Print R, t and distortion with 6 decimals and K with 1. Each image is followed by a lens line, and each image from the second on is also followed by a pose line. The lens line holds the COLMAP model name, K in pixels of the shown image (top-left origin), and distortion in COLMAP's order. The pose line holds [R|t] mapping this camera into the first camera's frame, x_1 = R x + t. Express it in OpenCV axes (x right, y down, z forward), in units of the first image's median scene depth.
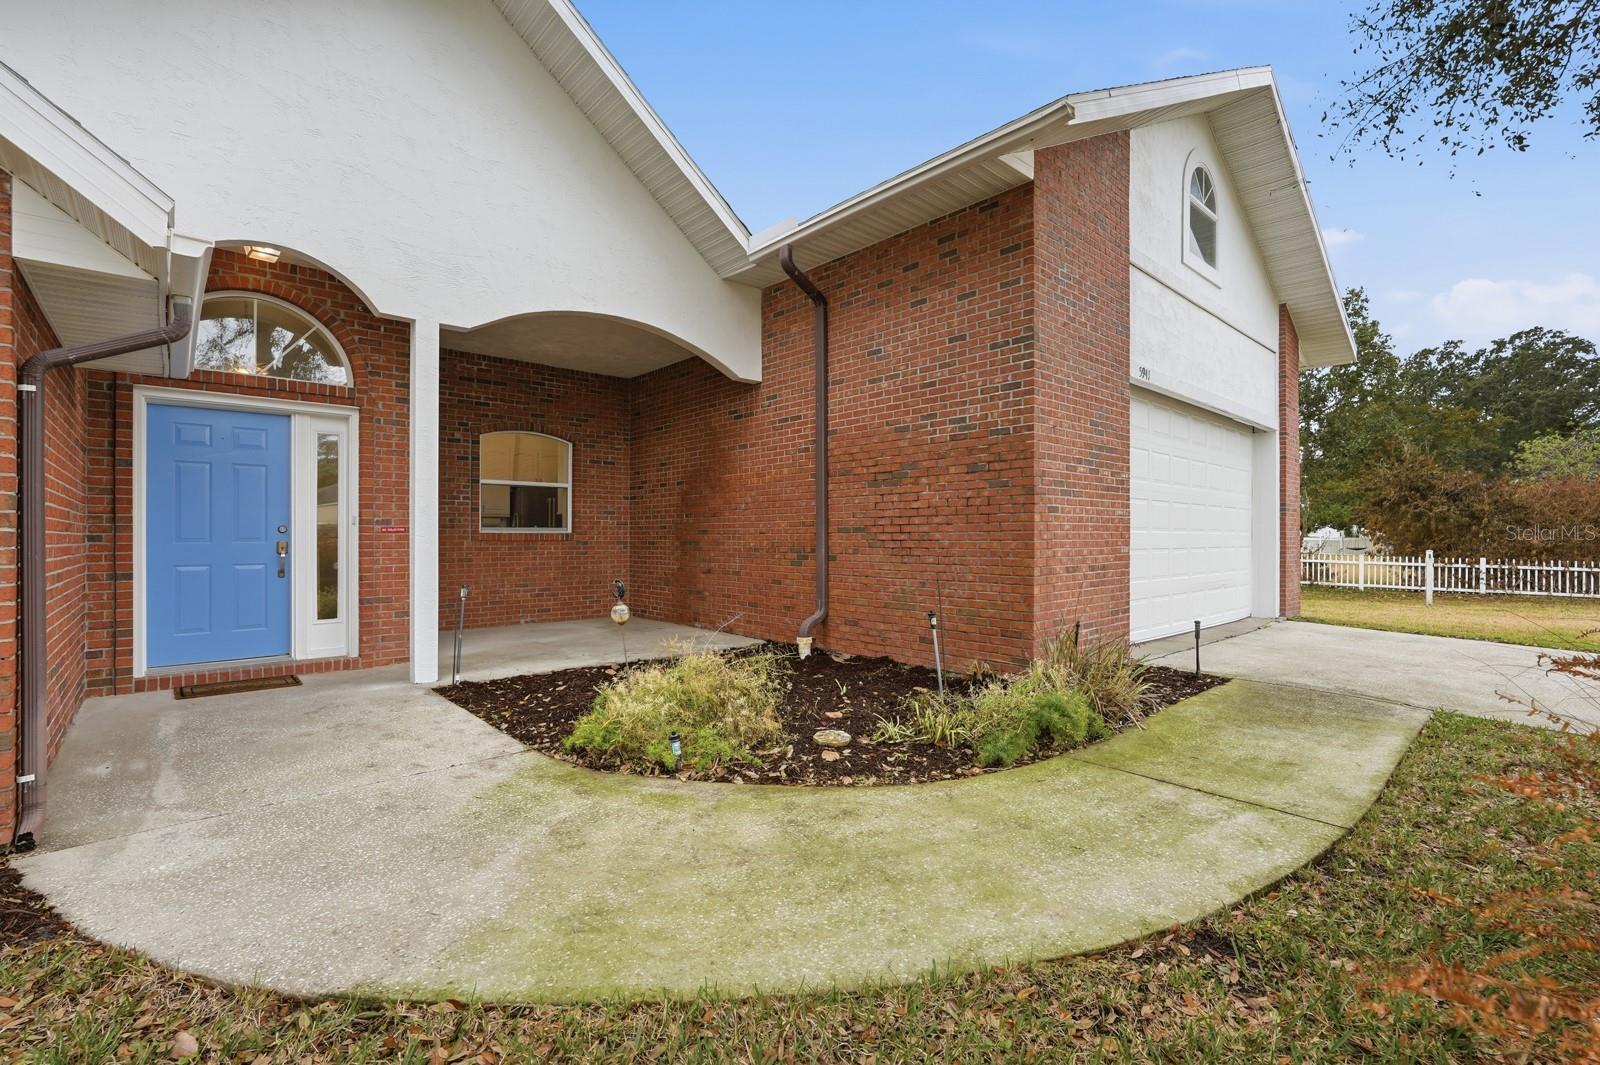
lens RADIAL K [[713.2, 0, 802.1], [0, 713.2, 537.2], [0, 0, 1]] dist [-0.001827, 0.005034]
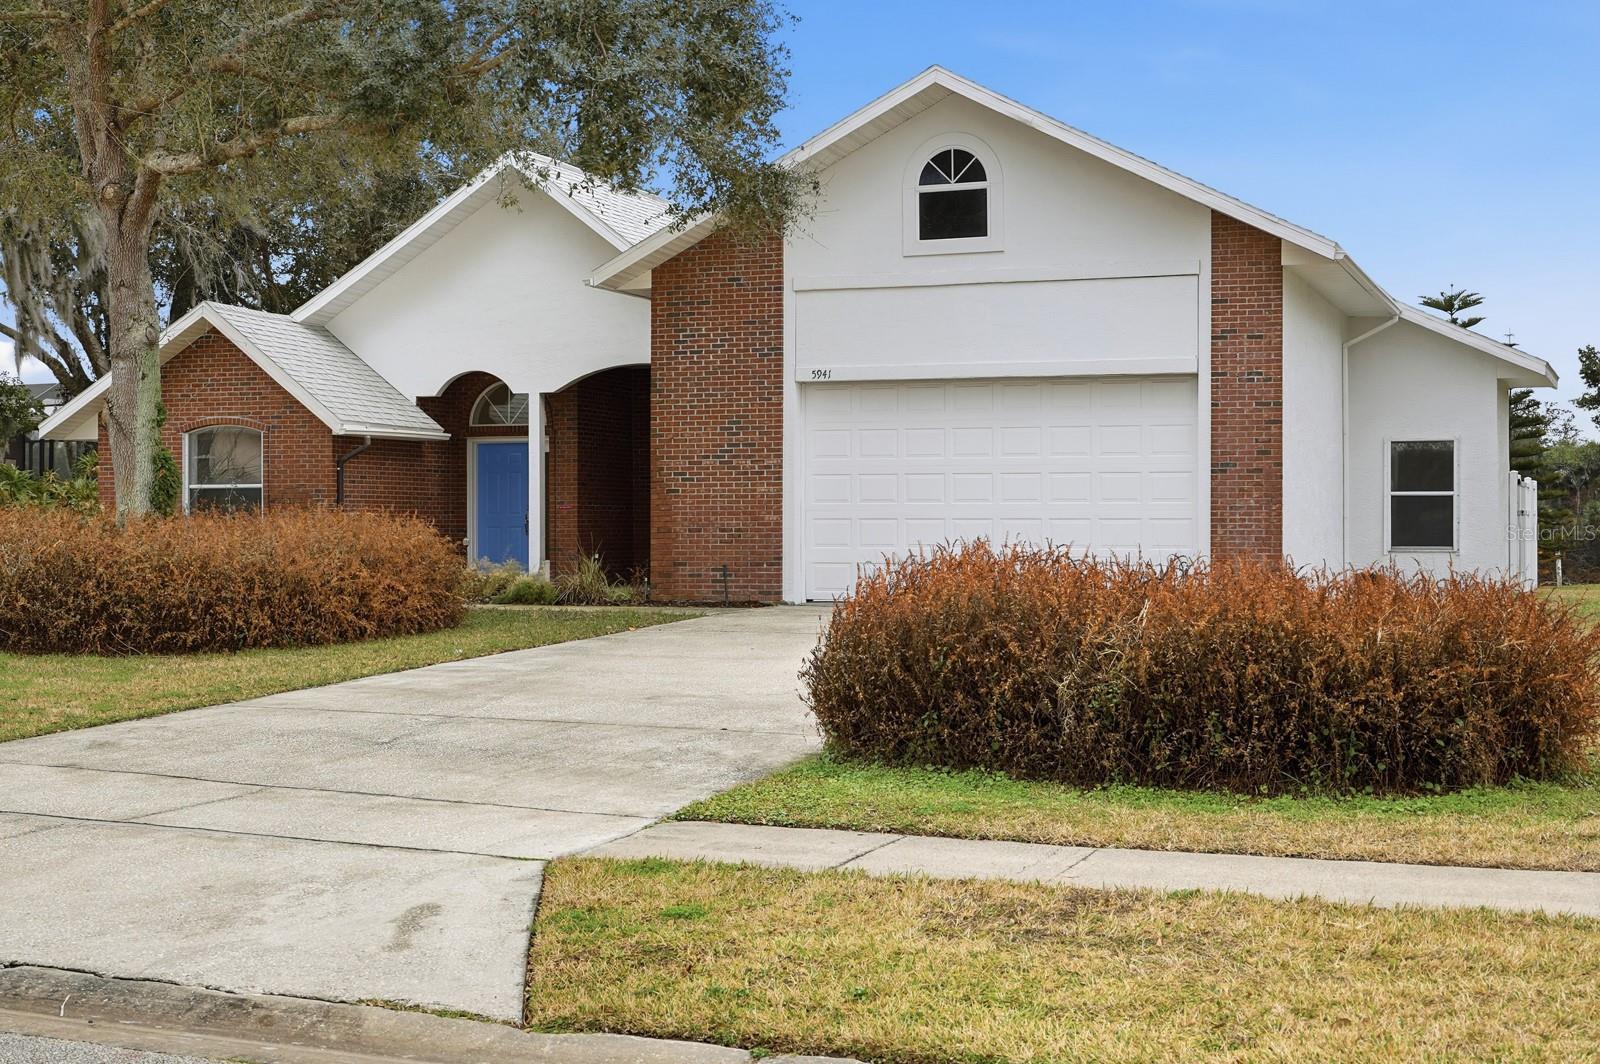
lens RADIAL K [[2158.4, 0, 800.0], [0, 2158.4, 532.0], [0, 0, 1]] dist [0.009758, -0.000315]
pose [[0.453308, 0.003124, -0.891349, 3.938950], [-0.001471, 0.999995, 0.002757, 0.030831], [0.891353, 0.000062, 0.453310, -0.747251]]
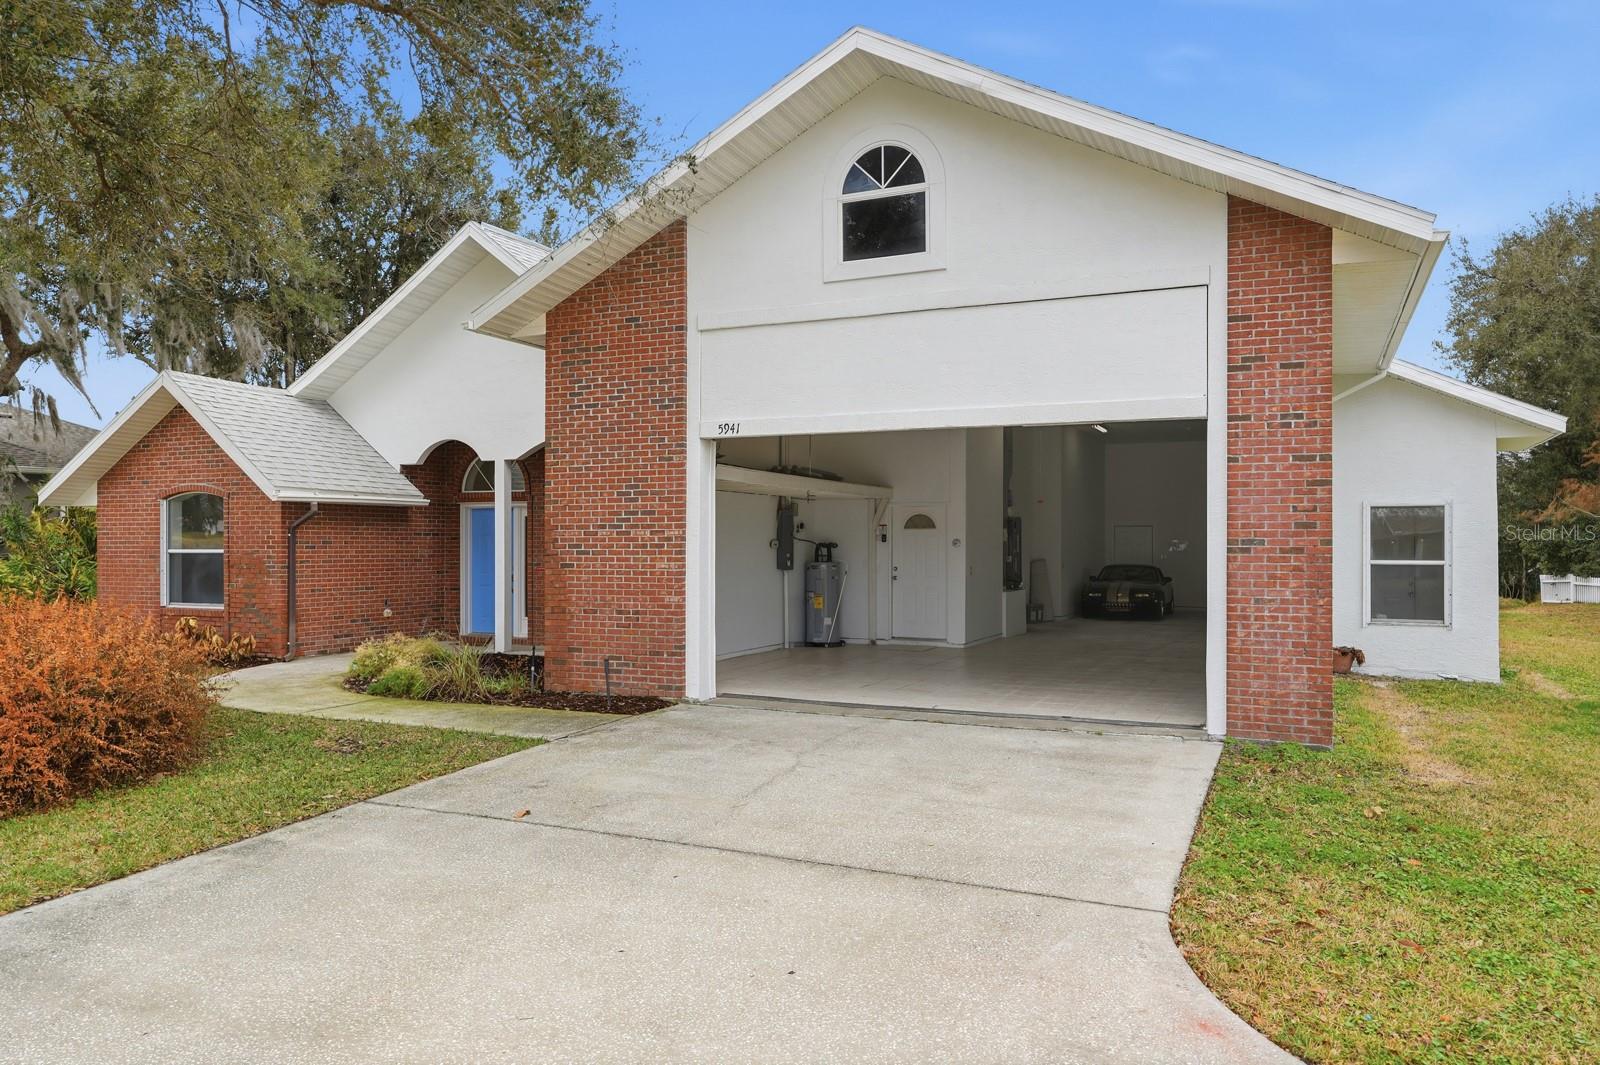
lens RADIAL K [[1103.7, 0, 799.9], [0, 1103.7, 542.7], [0, 0, 1]] dist [0.001154, 0.004142]
pose [[0.396030, -0.000506, -0.918237, 2.067226], [-0.002345, 0.999996, -0.001563, -0.068084], [0.918235, 0.002772, 0.396027, 0.484579]]
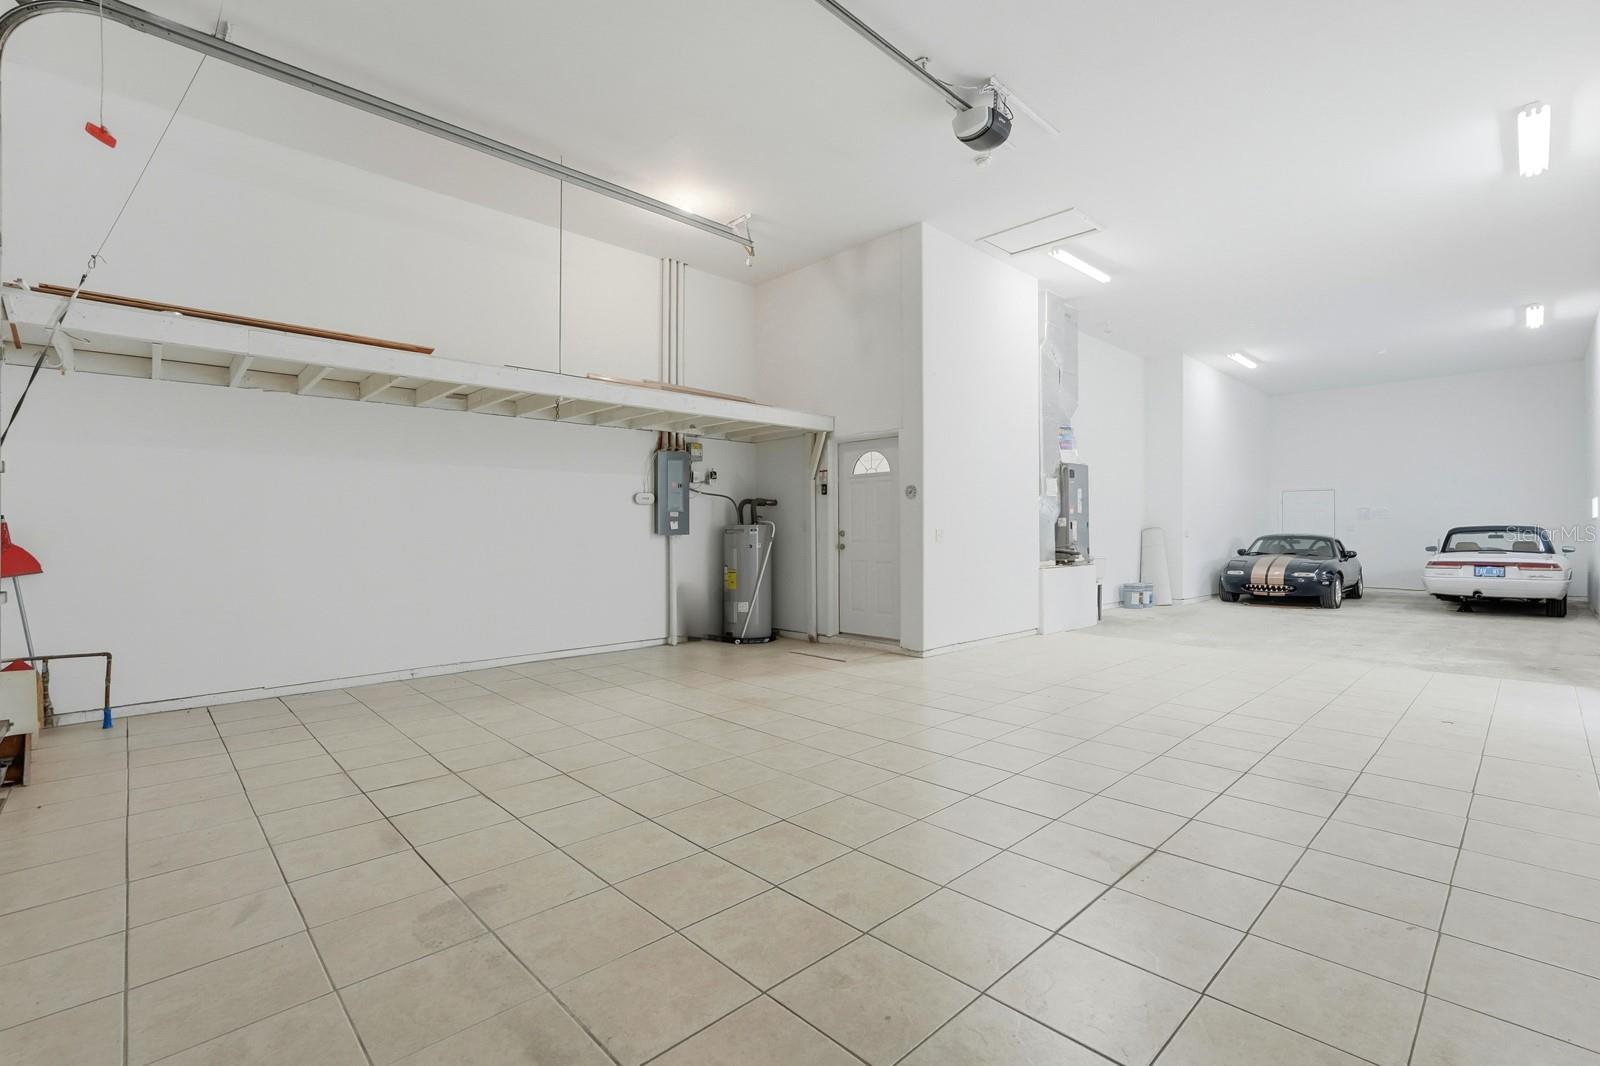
lens RADIAL K [[713.2, 0, 802.1], [0, 713.2, 537.7], [0, 0, 1]] dist [-0.001827, 0.005034]
pose [[0.033245, 0.011689, -0.999379, 0.947167], [0.002128, 0.999929, 0.011766, -0.019551], [0.999445, -0.002517, 0.033218, 1.600416]]
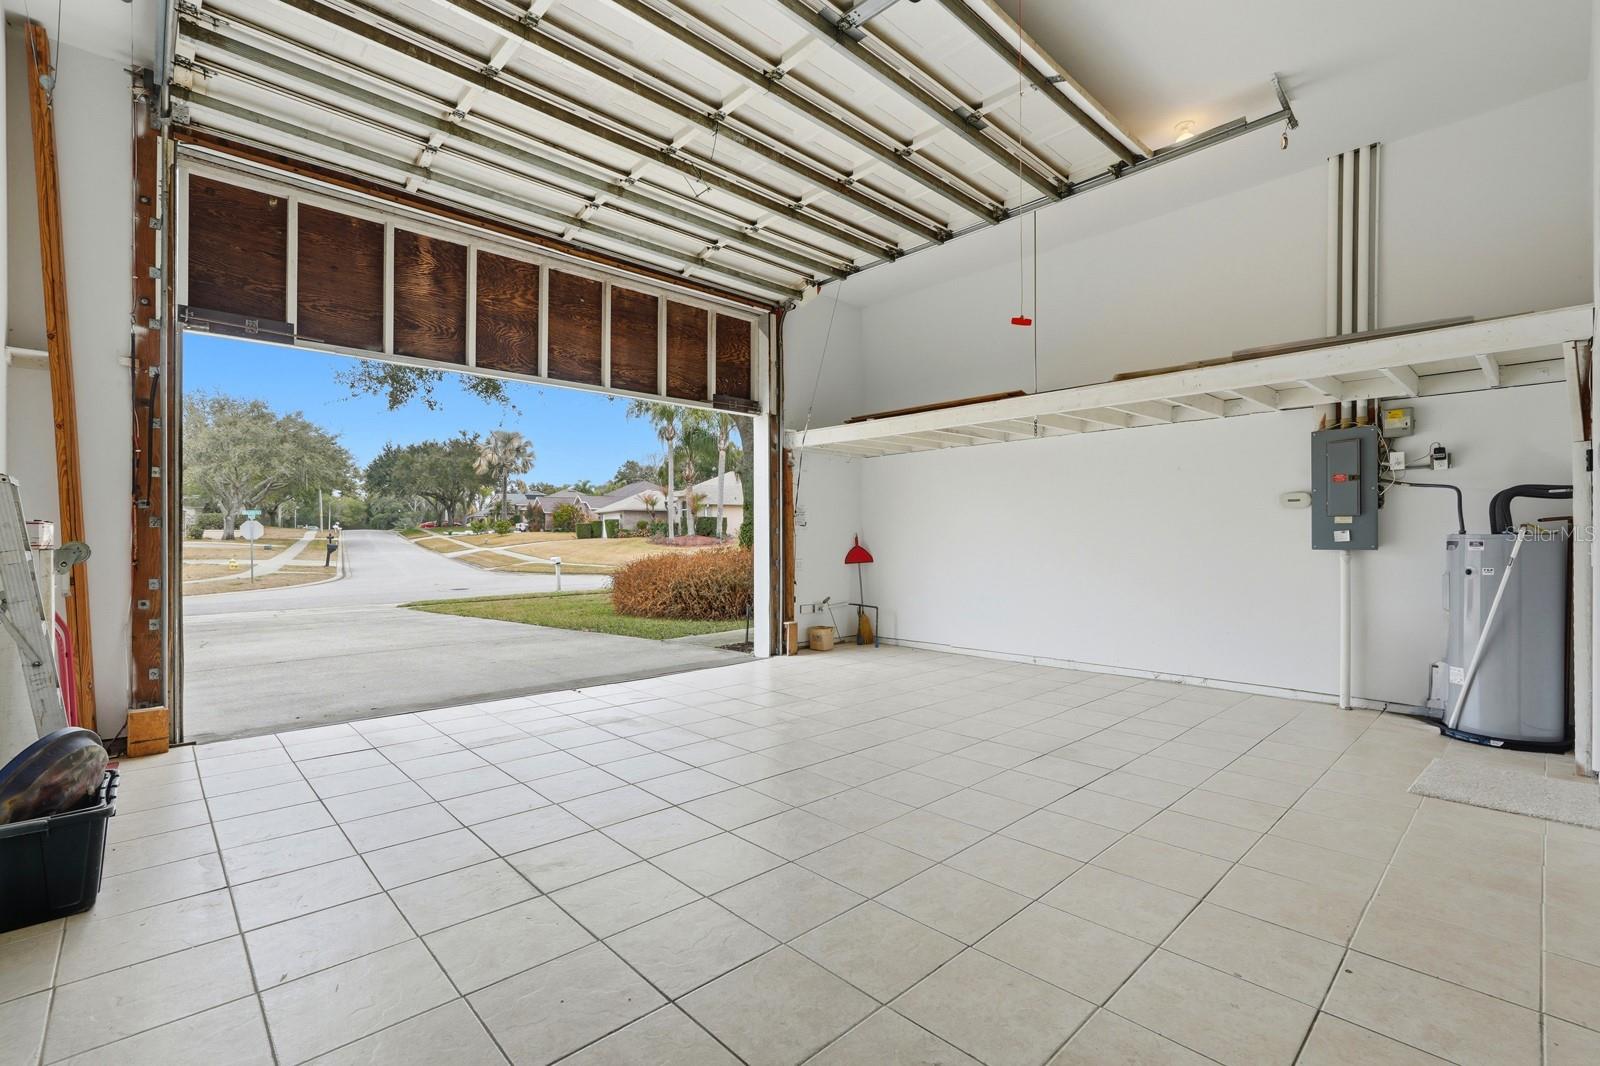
lens RADIAL K [[706.0, 0, 800.5], [0, 706.0, 536.5], [0, 0, 1]] dist [0.000342, 0.001656]
pose [[-0.999718, 0.000840, -0.023746, 0.418204], [0.000876, 0.999998, -0.001536, -0.025056], [0.023745, -0.001556, -0.999717, 2.194744]]
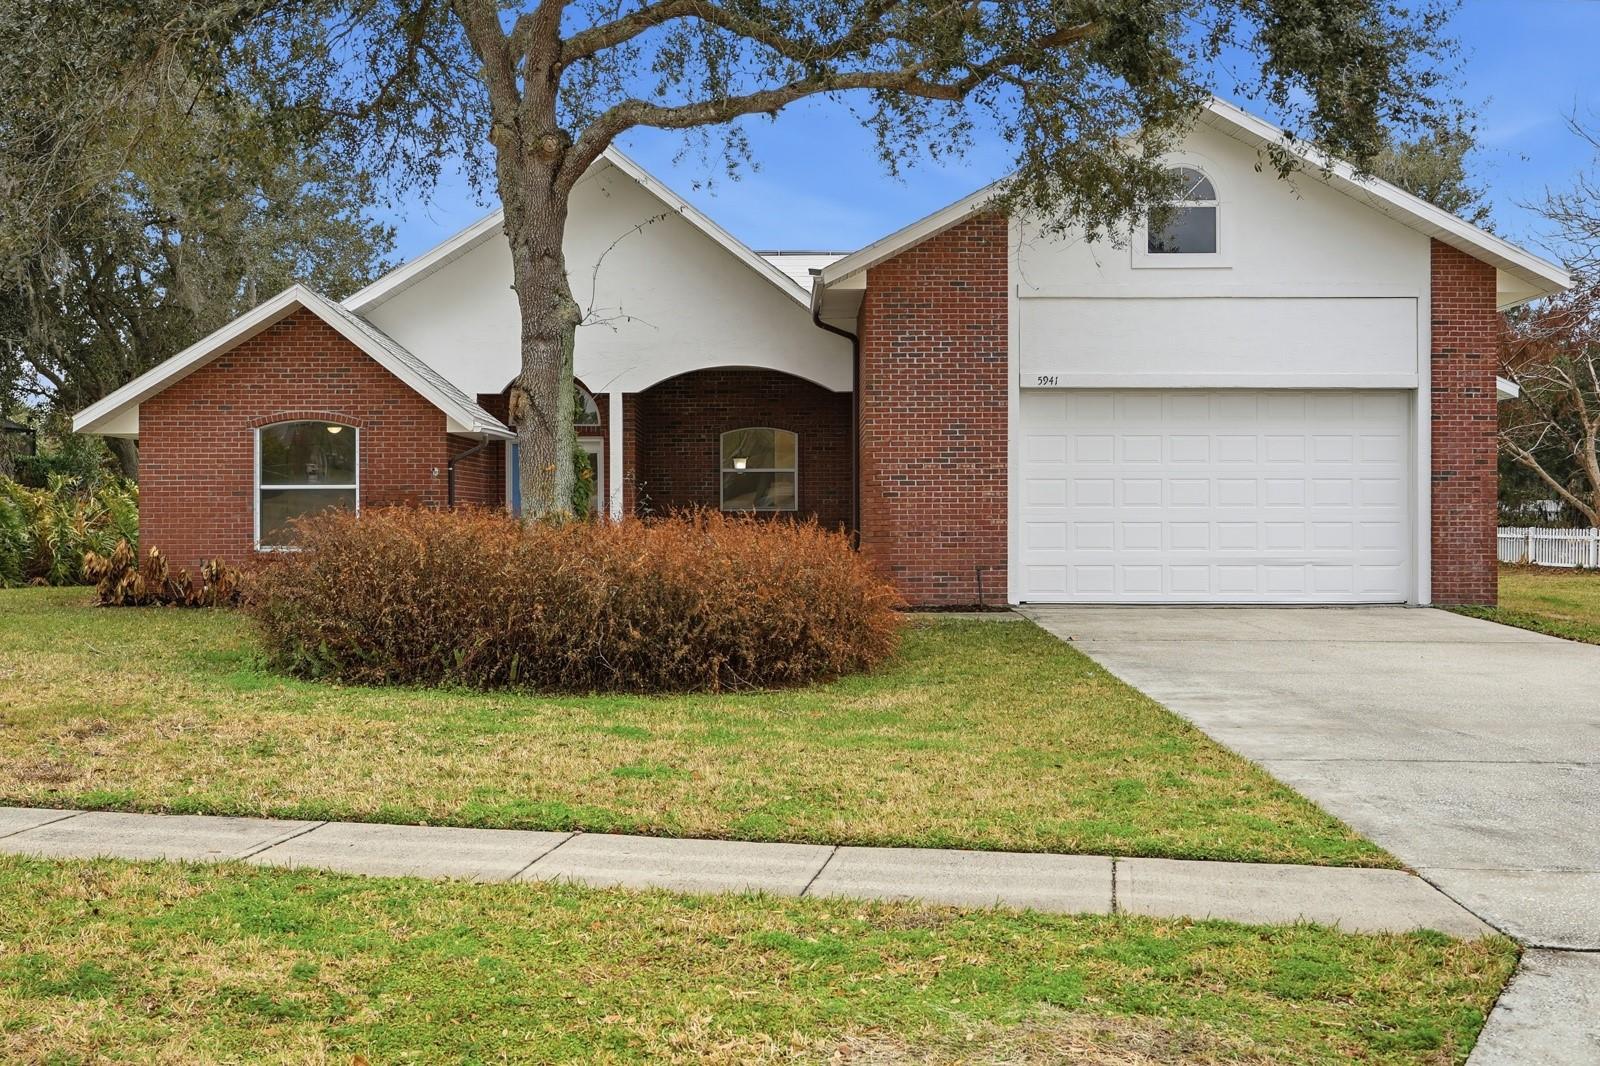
lens RADIAL K [[1793.6, 0, 798.0], [0, 1793.6, 529.7], [0, 0, 1]] dist [0.005834, -0.006921]
pose [[0.744302, 0.003380, -0.667835, 2.351207], [0.000350, 0.999985, 0.005452, 0.012729], [0.667843, -0.004292, 0.744290, -1.700200]]
